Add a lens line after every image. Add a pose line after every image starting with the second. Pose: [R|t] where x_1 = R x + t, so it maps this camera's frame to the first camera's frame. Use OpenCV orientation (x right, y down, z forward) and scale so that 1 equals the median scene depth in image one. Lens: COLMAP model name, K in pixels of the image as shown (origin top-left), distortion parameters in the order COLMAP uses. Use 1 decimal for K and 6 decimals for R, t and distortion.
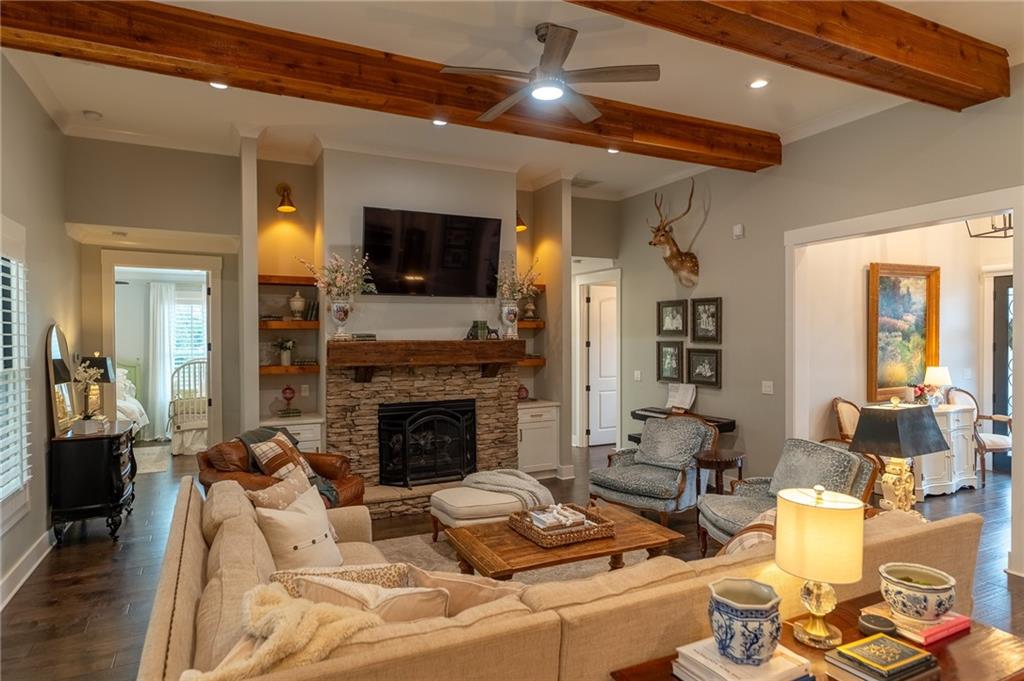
lens RADIAL K [[597.2, 0, 511.9], [0, 597.2, 341.3], [0, 0, 1]] dist [-0.001981, 0.002218]
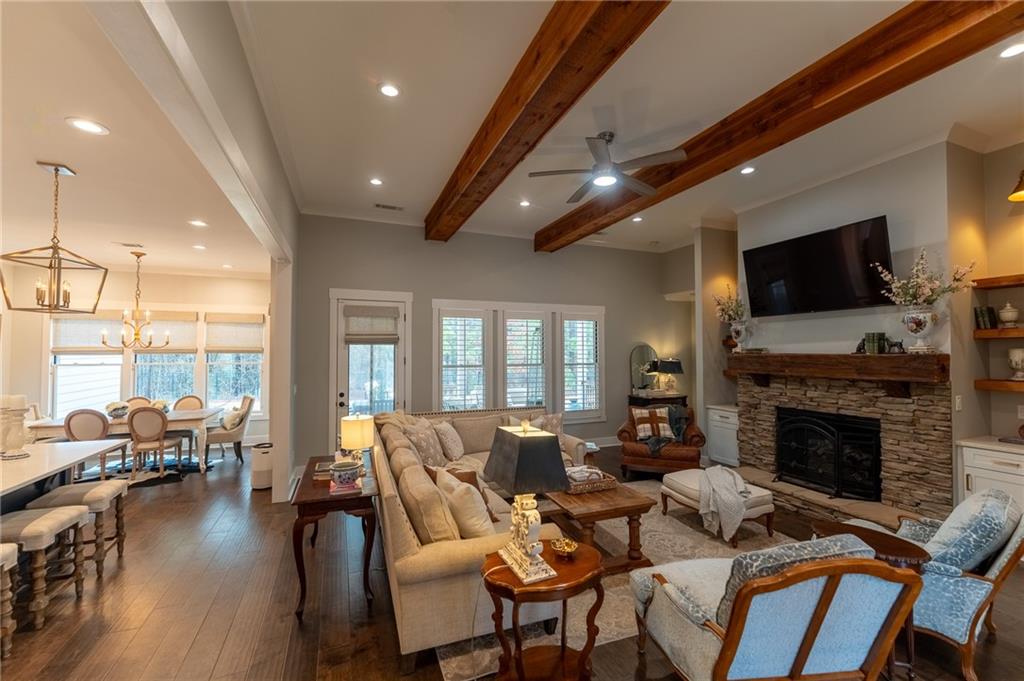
lens RADIAL K [[416.4, 0, 506.0], [0, 416.4, 344.9], [0, 0, 1]] dist [-0.001034, -0.000175]
pose [[-0.087326, -0.014151, -0.996079, 0.662880], [-0.011501, 0.999847, -0.013196, -0.001585], [0.996113, 0.010304, -0.087475, 0.527036]]
